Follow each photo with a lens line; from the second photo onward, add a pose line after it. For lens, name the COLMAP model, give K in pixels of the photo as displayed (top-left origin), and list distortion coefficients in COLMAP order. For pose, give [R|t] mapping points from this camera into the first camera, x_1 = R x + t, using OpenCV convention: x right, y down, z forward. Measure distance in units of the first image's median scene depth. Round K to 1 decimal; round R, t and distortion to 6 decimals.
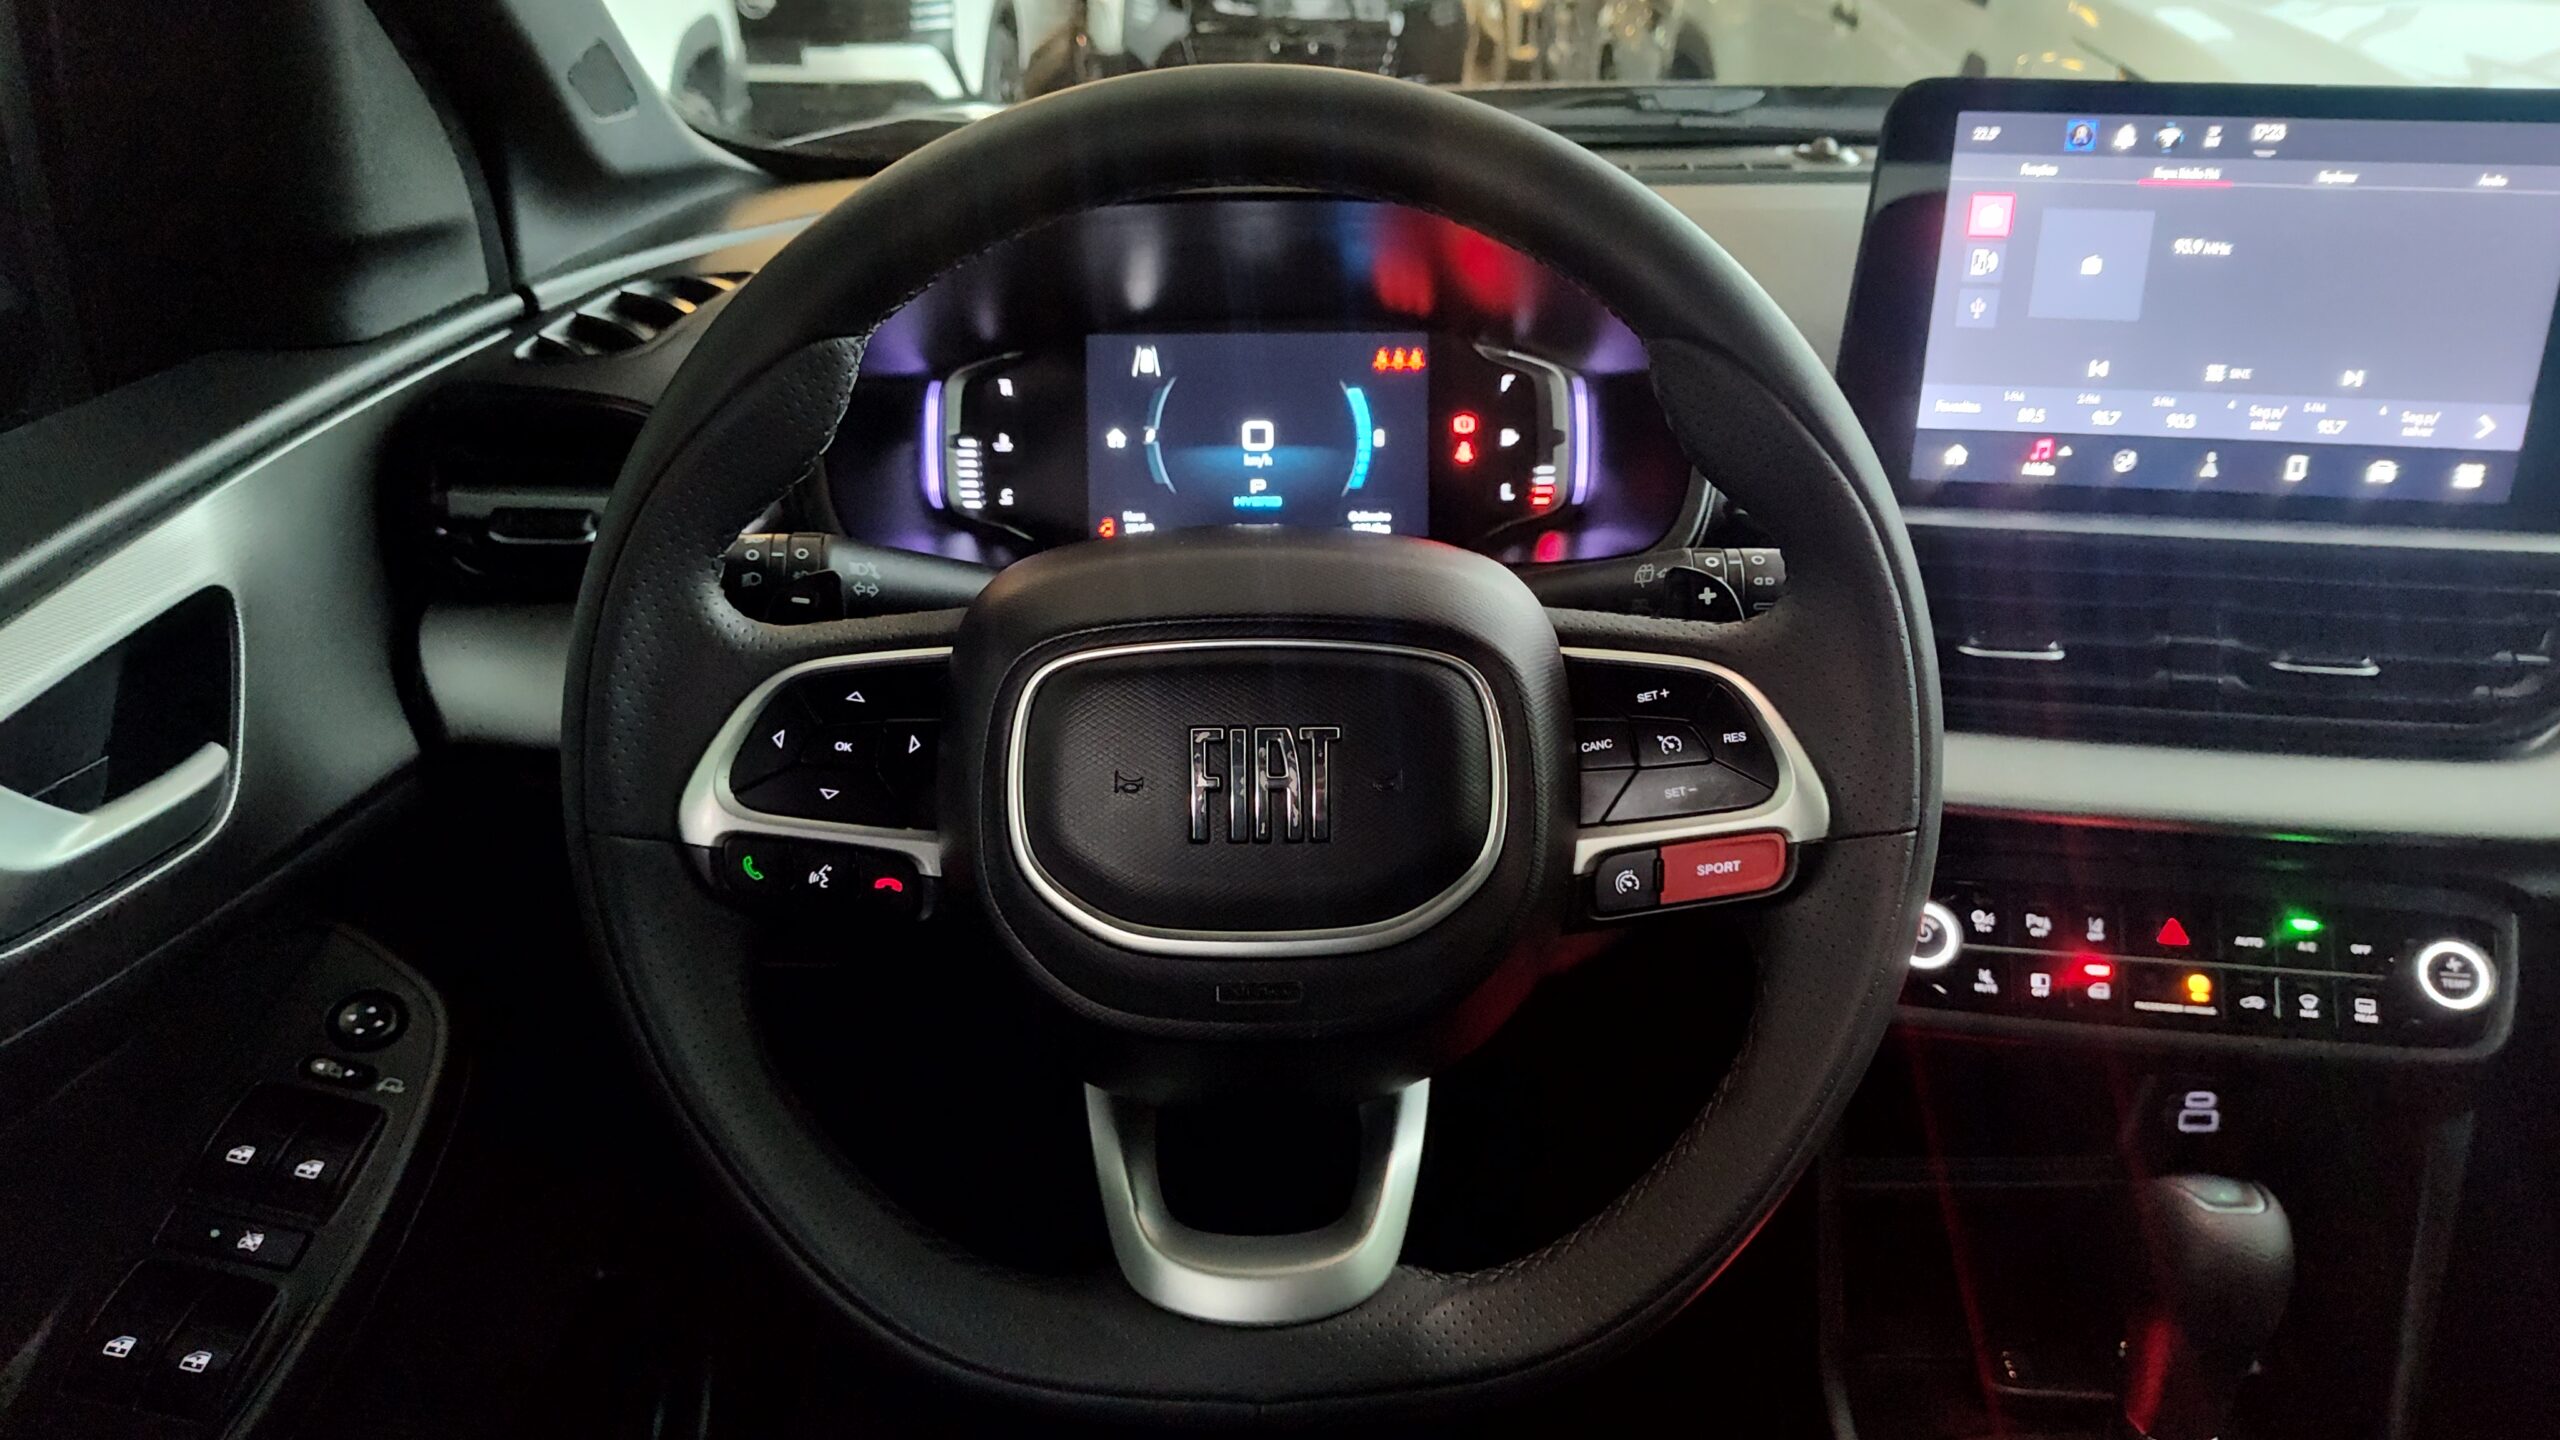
lens RADIAL K [[1739.4, 0, 1277.2], [0, 1739.4, 732.1], [0, 0, 1]] dist [0.017152, -0.028854]
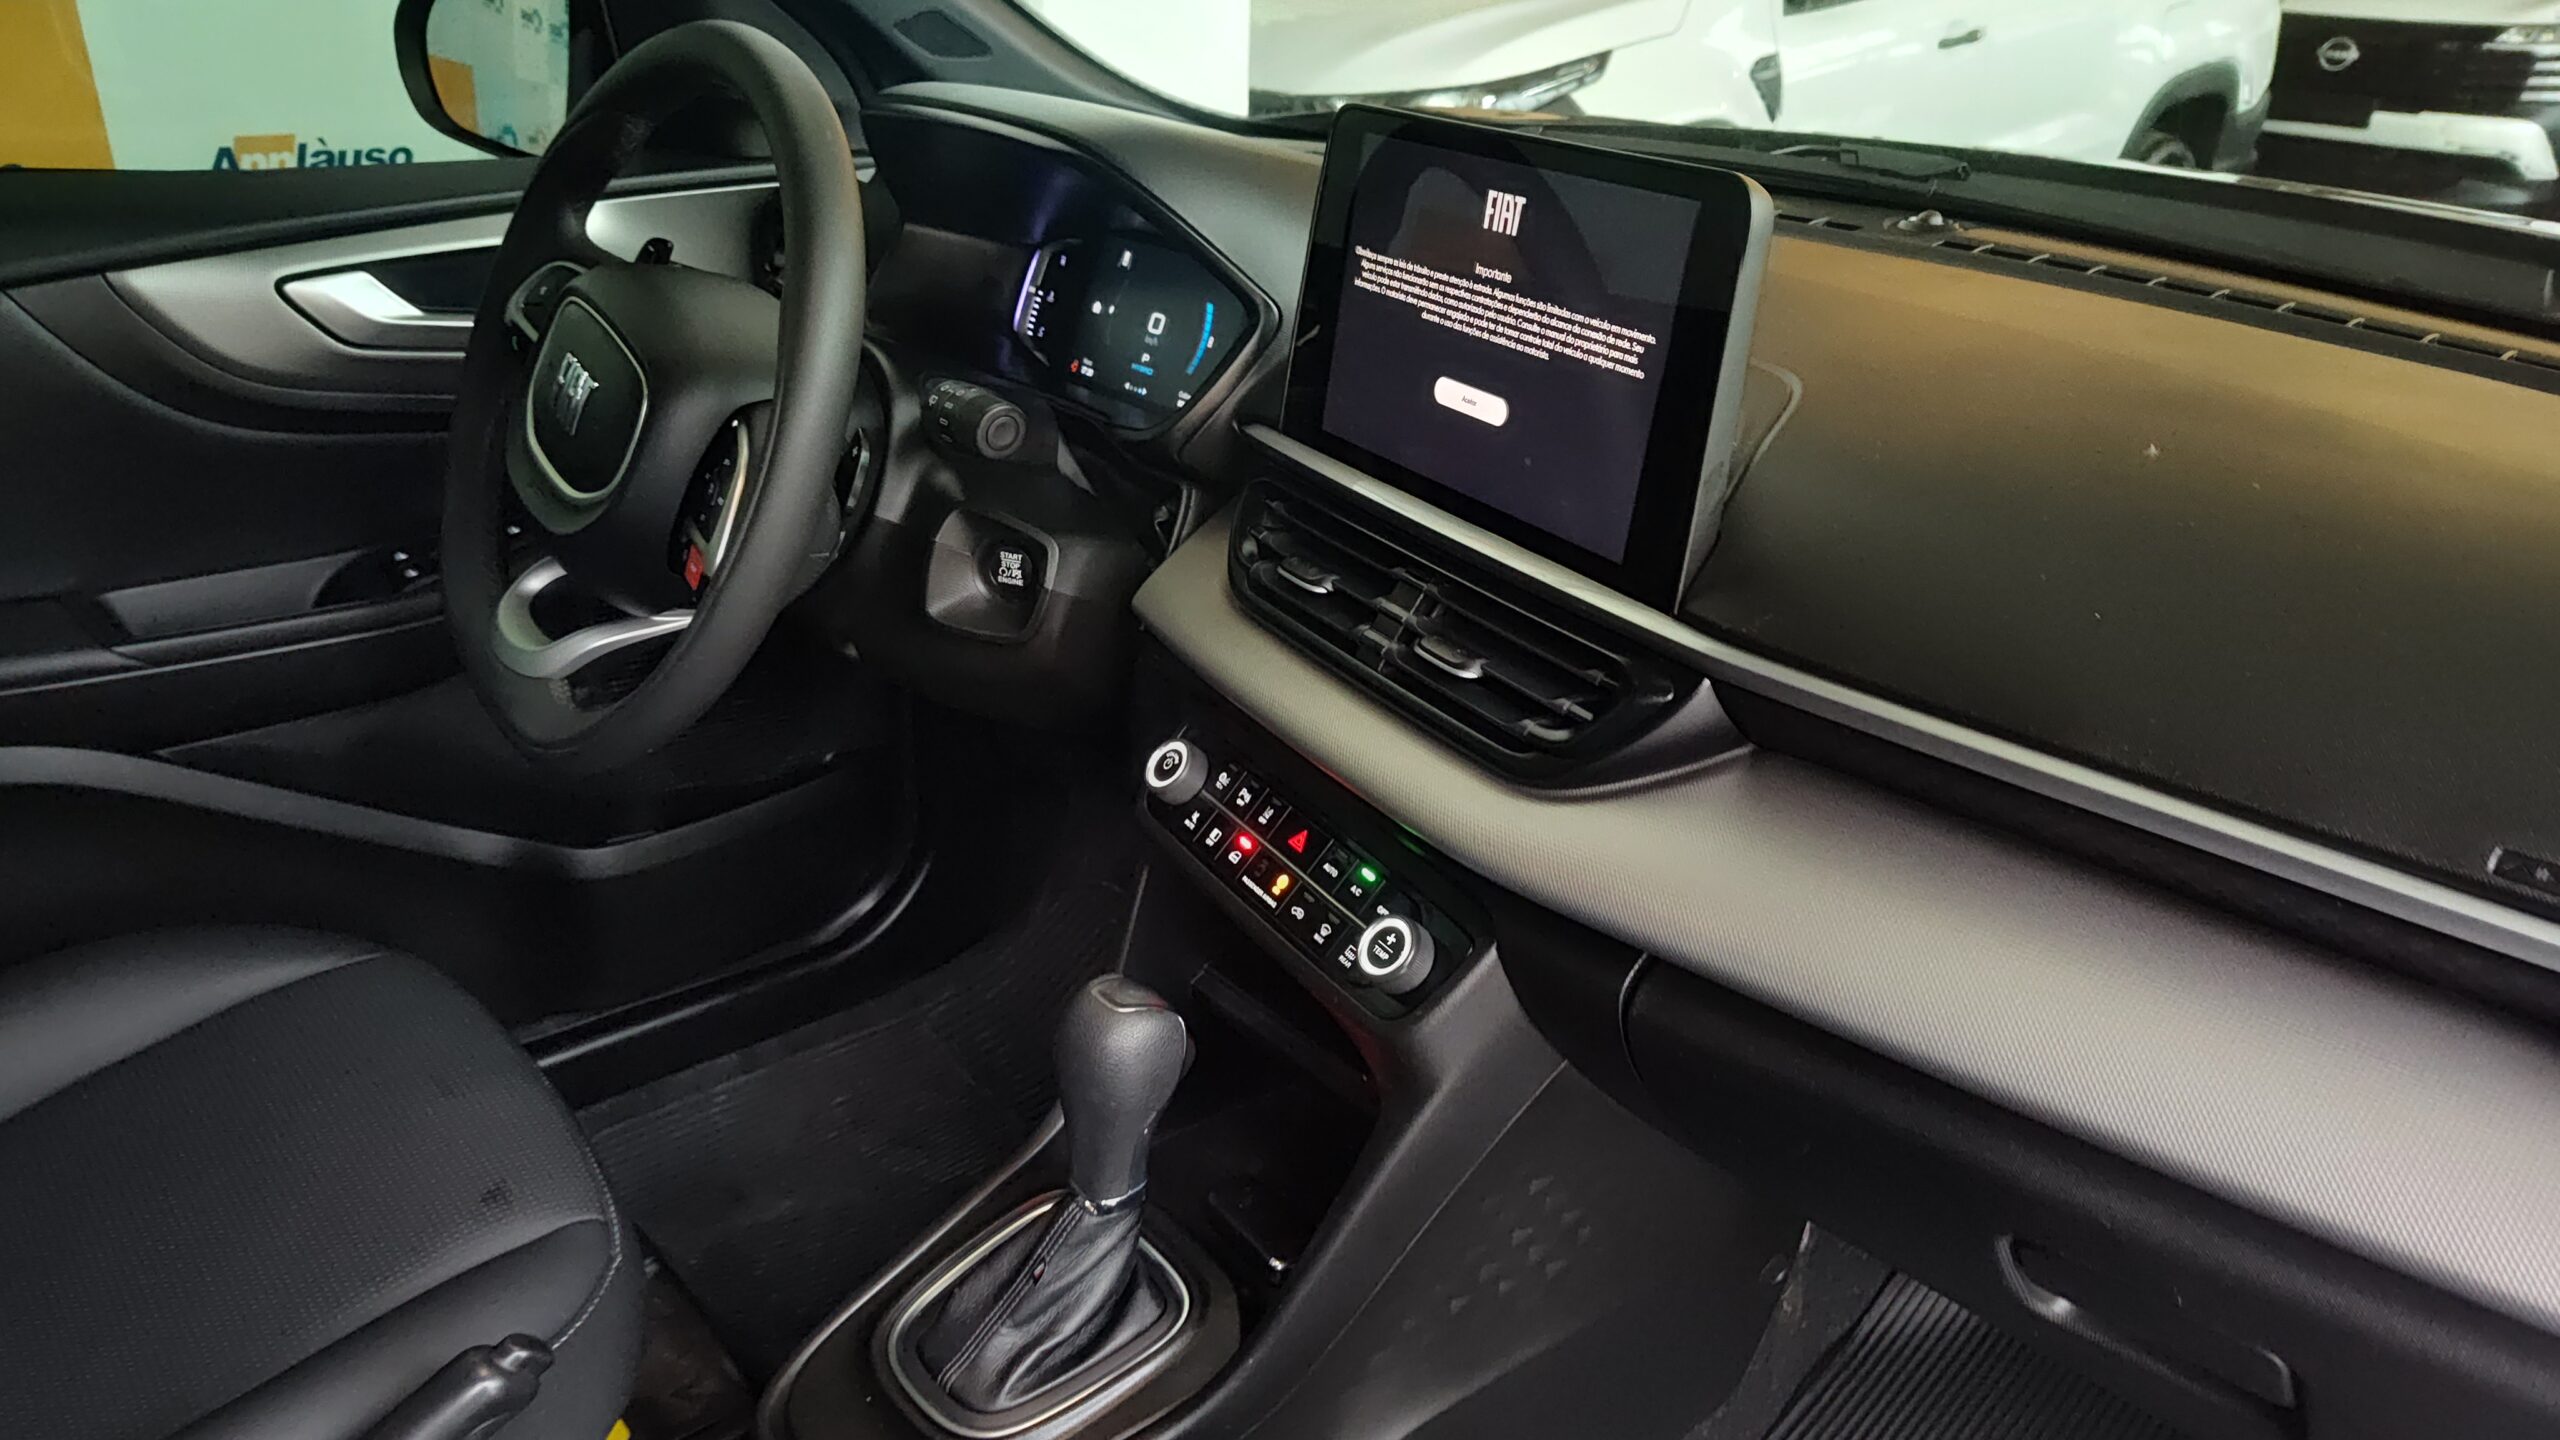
lens RADIAL K [[1739.4, 0, 1286.3], [0, 1739.4, 727.2], [0, 0, 1]] dist [0.017152, -0.028854]
pose [[0.640956, 0.345600, -0.685373, 1.107782], [-0.357983, 0.924441, 0.131367, -0.093352], [0.678987, 0.161152, 0.716245, 0.138915]]
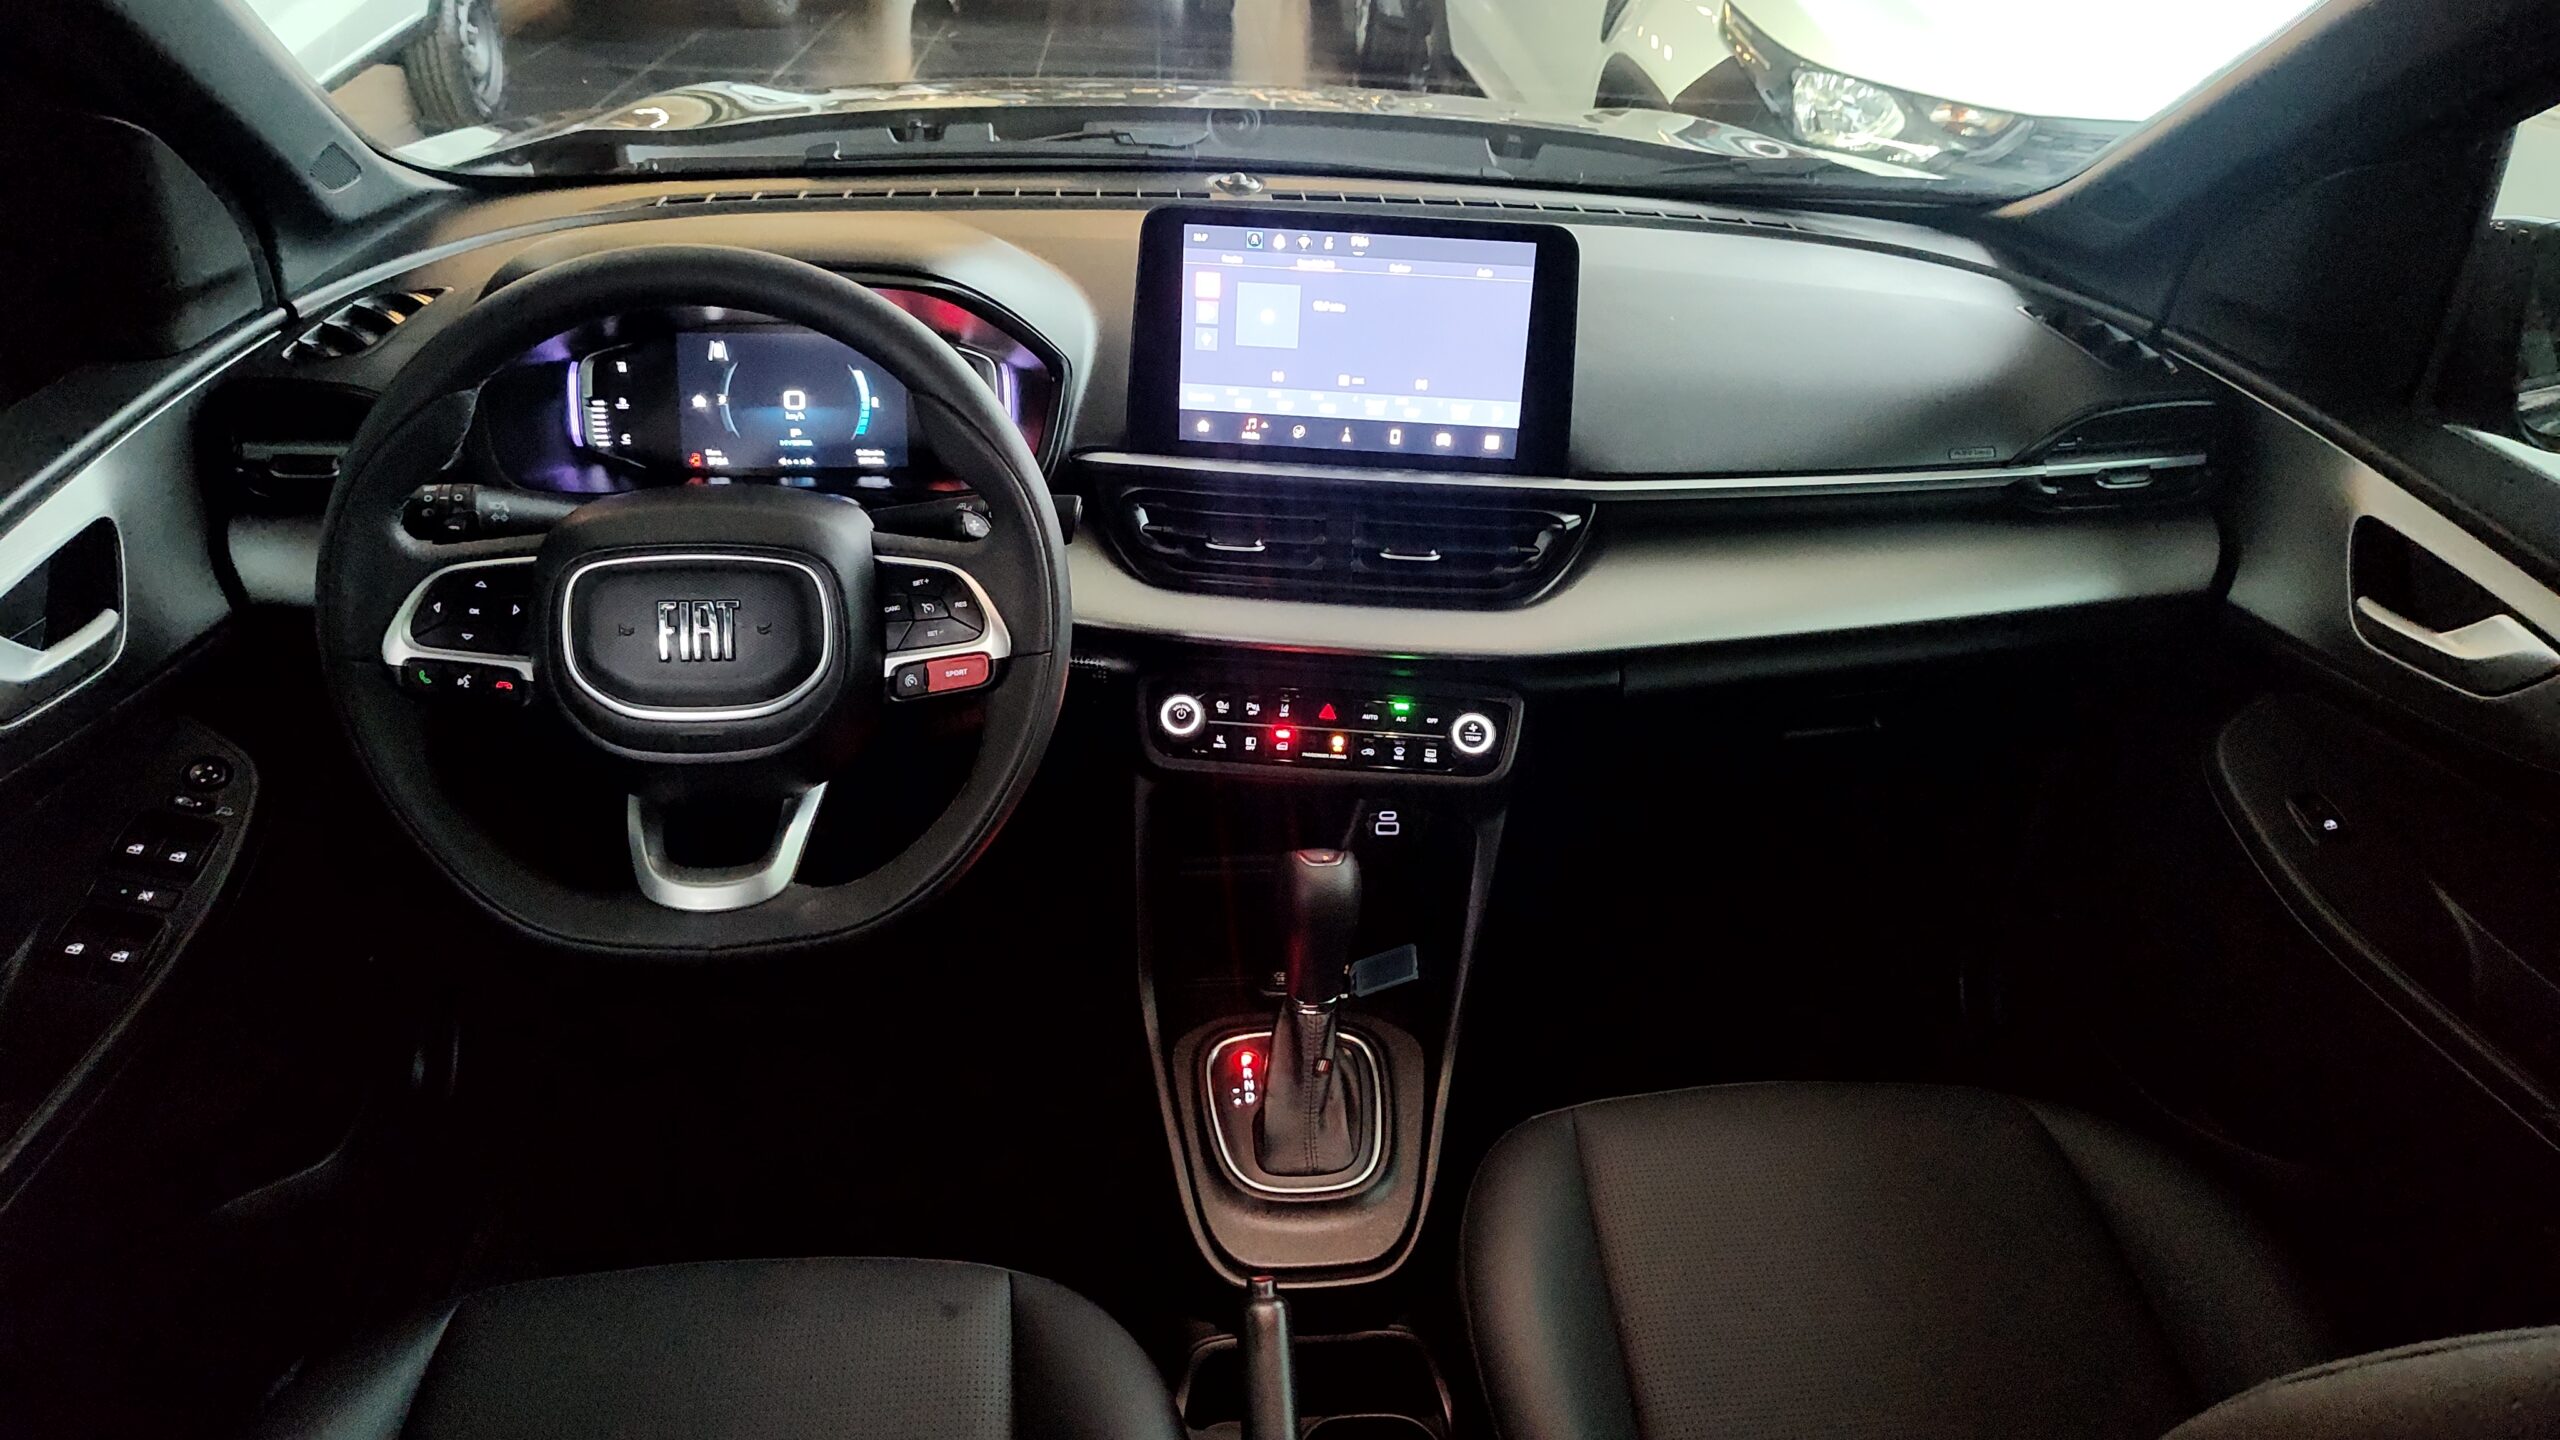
lens RADIAL K [[1739.4, 0, 1284.7], [0, 1739.4, 702.6], [0, 0, 1]] dist [0.017152, -0.028854]
pose [[0.994605, -0.010932, 0.103154, 0.258426], [0.003281, 0.997249, 0.074046, -0.016604], [-0.103679, -0.073308, 0.991906, -0.590445]]
